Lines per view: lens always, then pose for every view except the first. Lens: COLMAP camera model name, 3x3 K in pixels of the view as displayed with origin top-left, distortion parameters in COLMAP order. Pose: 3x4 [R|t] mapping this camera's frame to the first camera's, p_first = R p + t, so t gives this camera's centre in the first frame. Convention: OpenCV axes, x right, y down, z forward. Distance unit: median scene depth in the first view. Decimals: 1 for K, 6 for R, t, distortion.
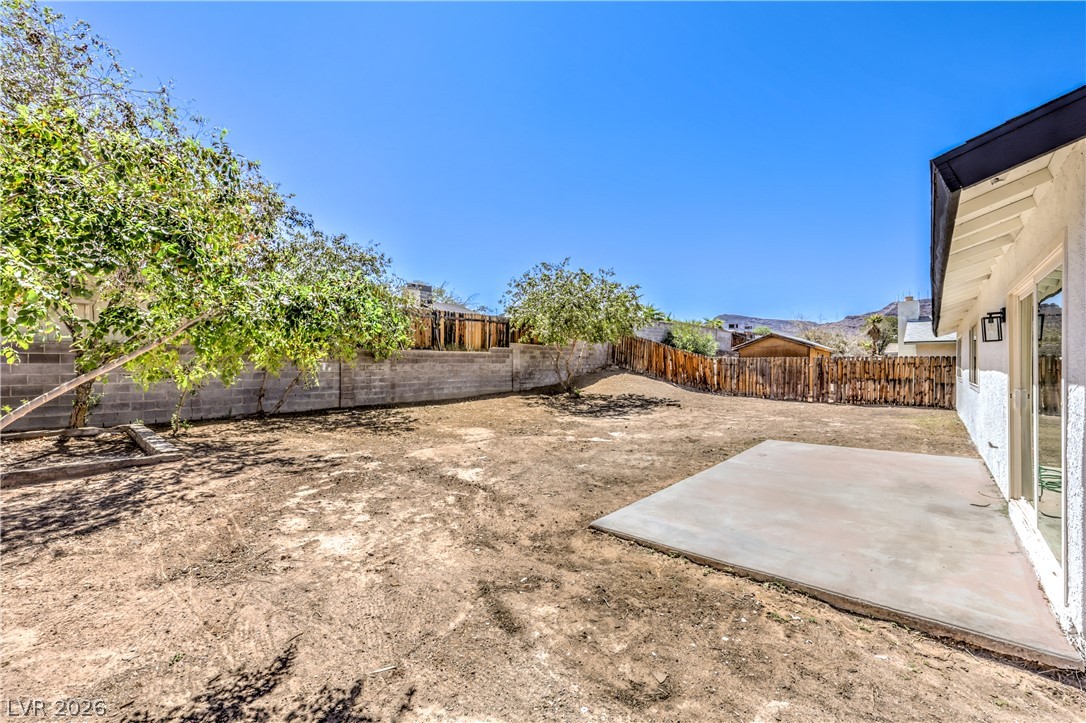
lens RADIAL K [[440.6, 0, 549.2], [0, 440.6, 363.2], [0, 0, 1]] dist [0.001198, 0.000092]
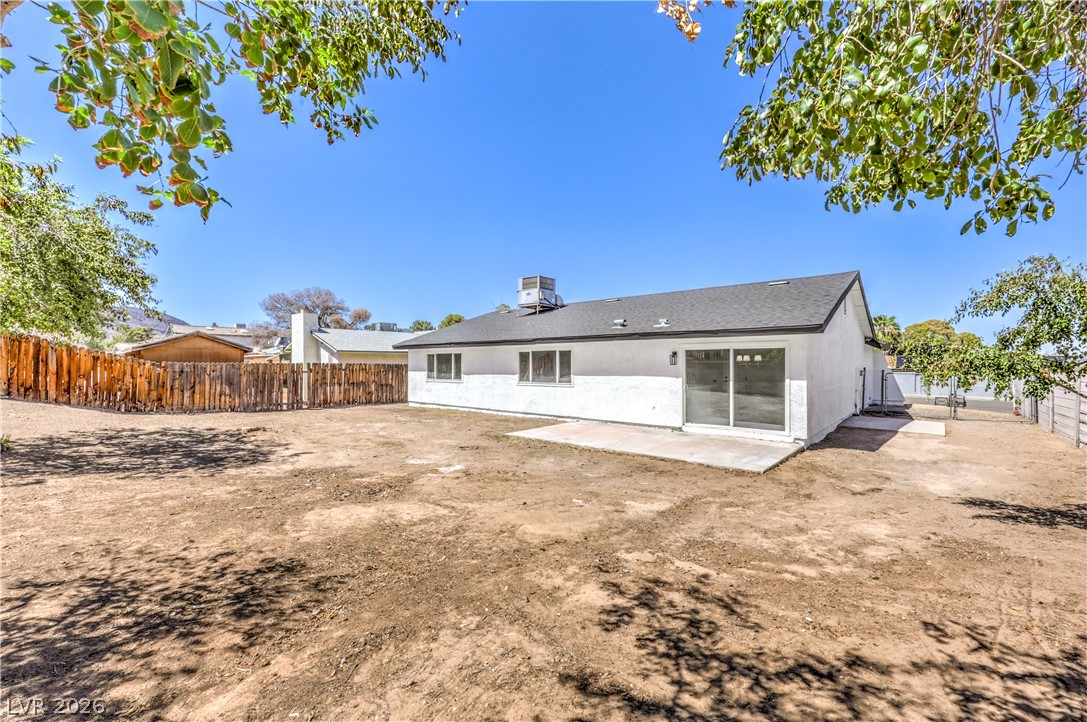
lens RADIAL K [[450.5, 0, 550.8], [0, 450.5, 362.4], [0, 0, 1]] dist [0.002542, 0.000314]
pose [[-0.007863, 0.006163, 0.999950, -1.247047], [-0.002778, 0.999977, -0.006185, -0.035221], [-0.999965, -0.002827, -0.007846, 1.379377]]
